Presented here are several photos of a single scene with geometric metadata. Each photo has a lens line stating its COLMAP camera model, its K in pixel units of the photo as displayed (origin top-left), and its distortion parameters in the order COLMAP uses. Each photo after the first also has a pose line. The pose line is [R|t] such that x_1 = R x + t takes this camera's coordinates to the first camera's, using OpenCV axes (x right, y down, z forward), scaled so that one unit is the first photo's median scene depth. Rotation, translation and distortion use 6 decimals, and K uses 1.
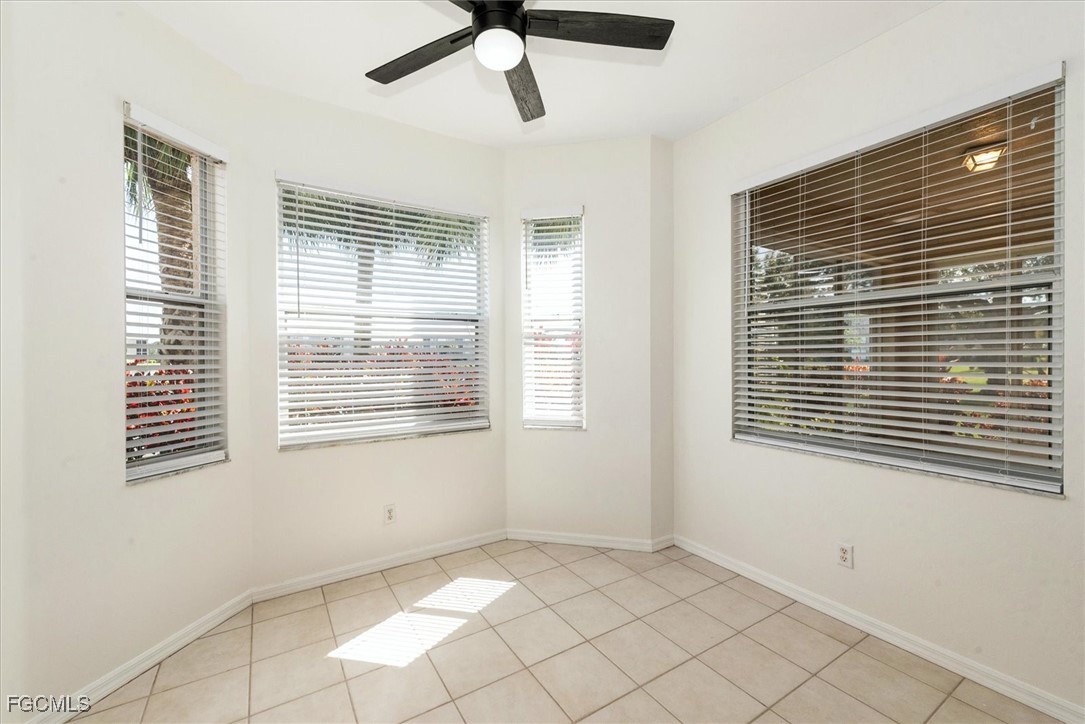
lens RADIAL K [[440.2, 0, 528.3], [0, 440.2, 374.8], [0, 0, 1]] dist [0.005783, -0.002261]
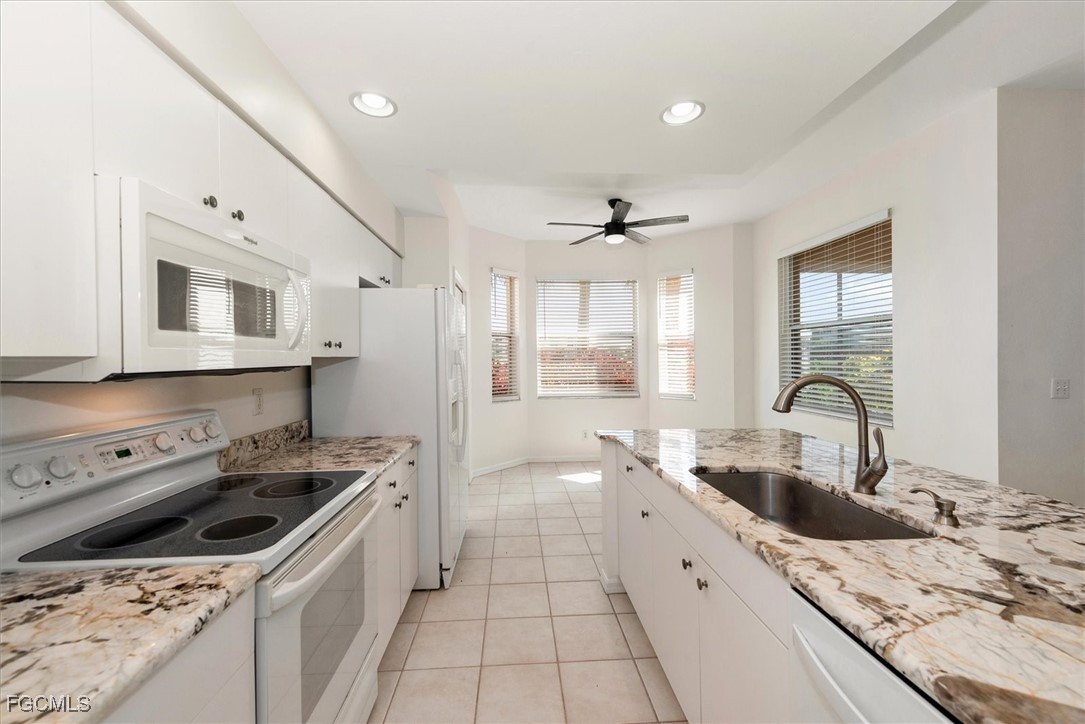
lens RADIAL K [[440.2, 0, 541.6], [0, 440.2, 356.6], [0, 0, 1]] dist [0.005783, -0.002261]
pose [[0.881537, -0.001218, -0.472114, 0.427895], [-0.018619, 0.999129, -0.037344, 0.034110], [0.471748, 0.041710, 0.880746, -0.816972]]
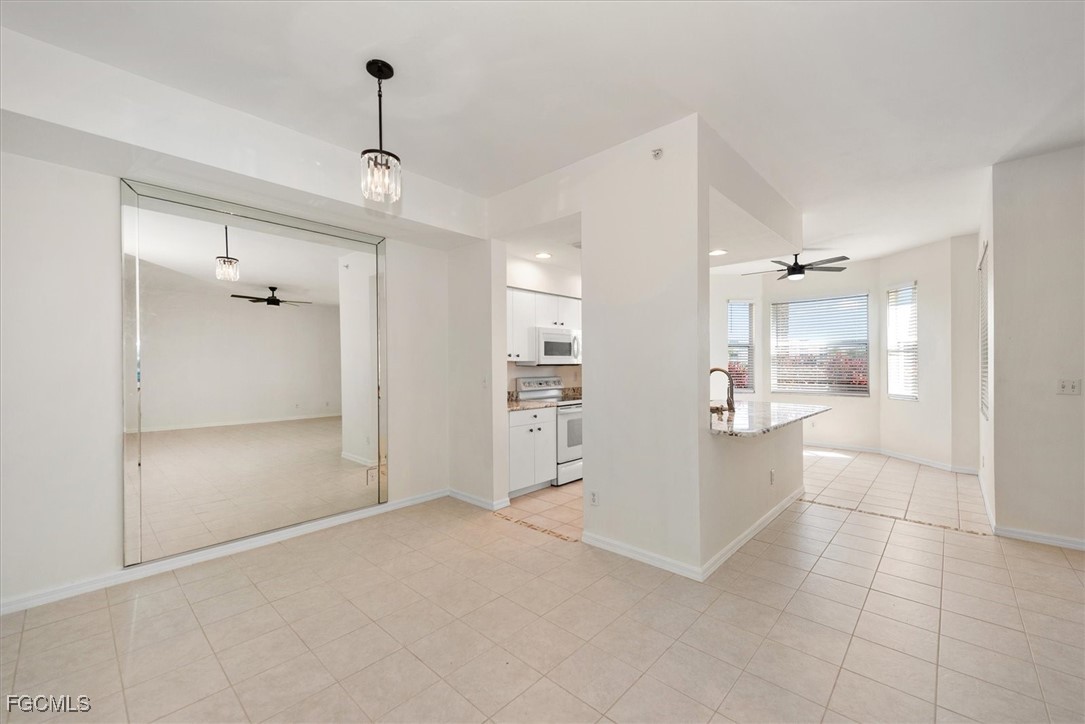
lens RADIAL K [[440.2, 0, 523.1], [0, 440.2, 362.9], [0, 0, 1]] dist [0.005783, -0.002261]
pose [[0.253096, 0.002971, -0.967437, 1.572141], [-0.040285, 0.999160, -0.007470, 0.048960], [0.966602, 0.040864, 0.253003, -1.148599]]
